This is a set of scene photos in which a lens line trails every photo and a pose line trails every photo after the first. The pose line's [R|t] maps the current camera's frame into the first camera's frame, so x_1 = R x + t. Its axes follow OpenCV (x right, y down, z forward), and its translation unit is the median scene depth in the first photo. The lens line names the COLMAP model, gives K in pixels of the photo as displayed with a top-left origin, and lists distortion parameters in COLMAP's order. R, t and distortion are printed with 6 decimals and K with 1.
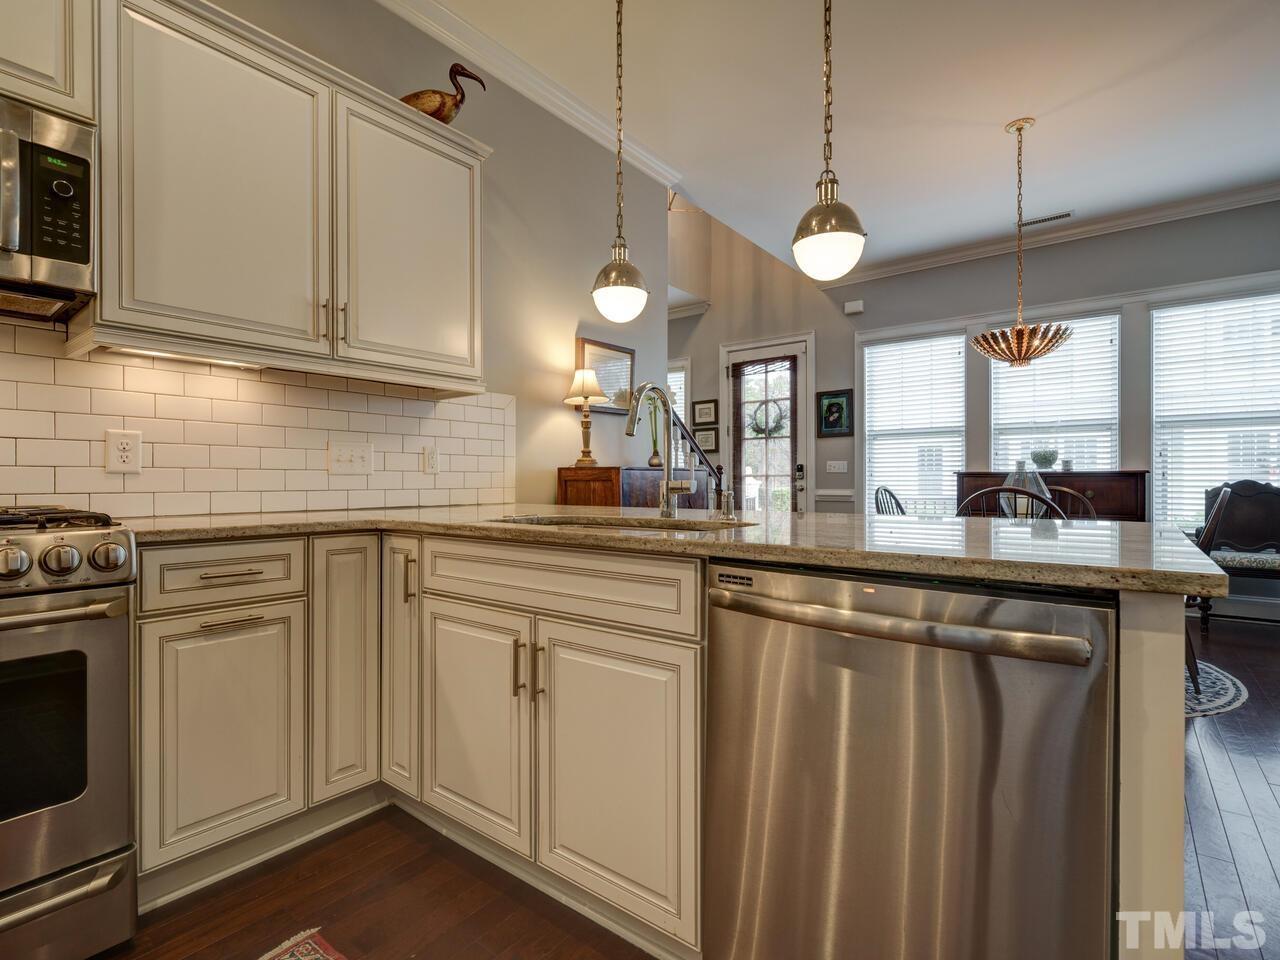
lens RADIAL K [[622.9, 0, 643.9], [0, 622.9, 481.8], [0, 0, 1]] dist [-0.002318, 0.000264]
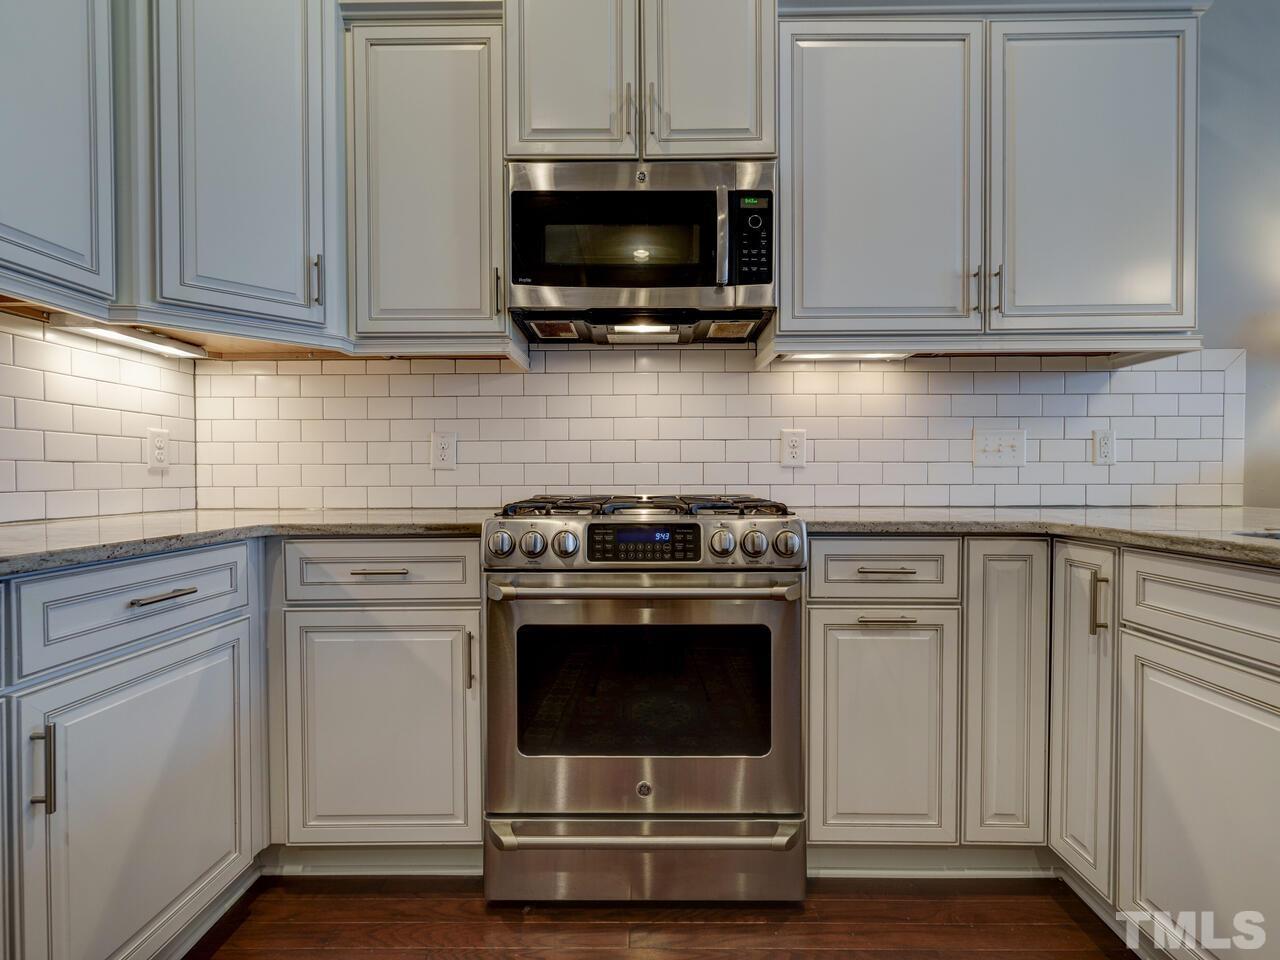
lens RADIAL K [[615.6, 0, 643.6], [0, 615.6, 484.9], [0, 0, 1]] dist [-0.002594, -0.000167]
pose [[0.606225, 0.012080, -0.795202, -0.073611], [-0.000220, 0.999887, 0.015022, 0.000853], [0.795293, -0.008932, 0.606159, 0.069798]]
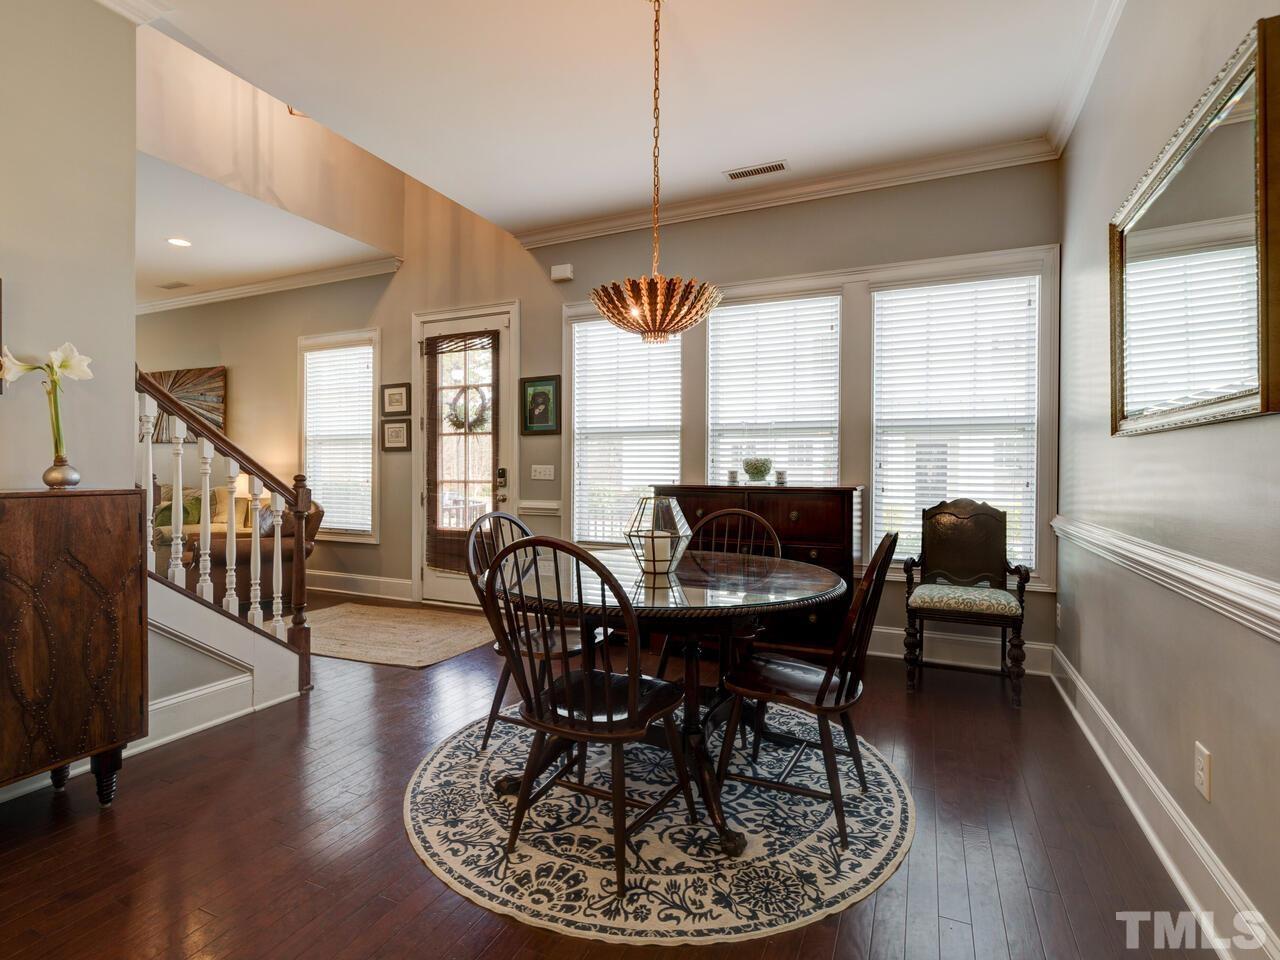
lens RADIAL K [[617.2, 0, 642.2], [0, 617.2, 469.7], [0, 0, 1]] dist [-0.001443, 0.000088]
pose [[0.977136, 0.008197, 0.212455, 0.552512], [-0.007655, 0.999965, -0.003371, -0.053350], [-0.212475, 0.001668, 0.977165, 0.418605]]
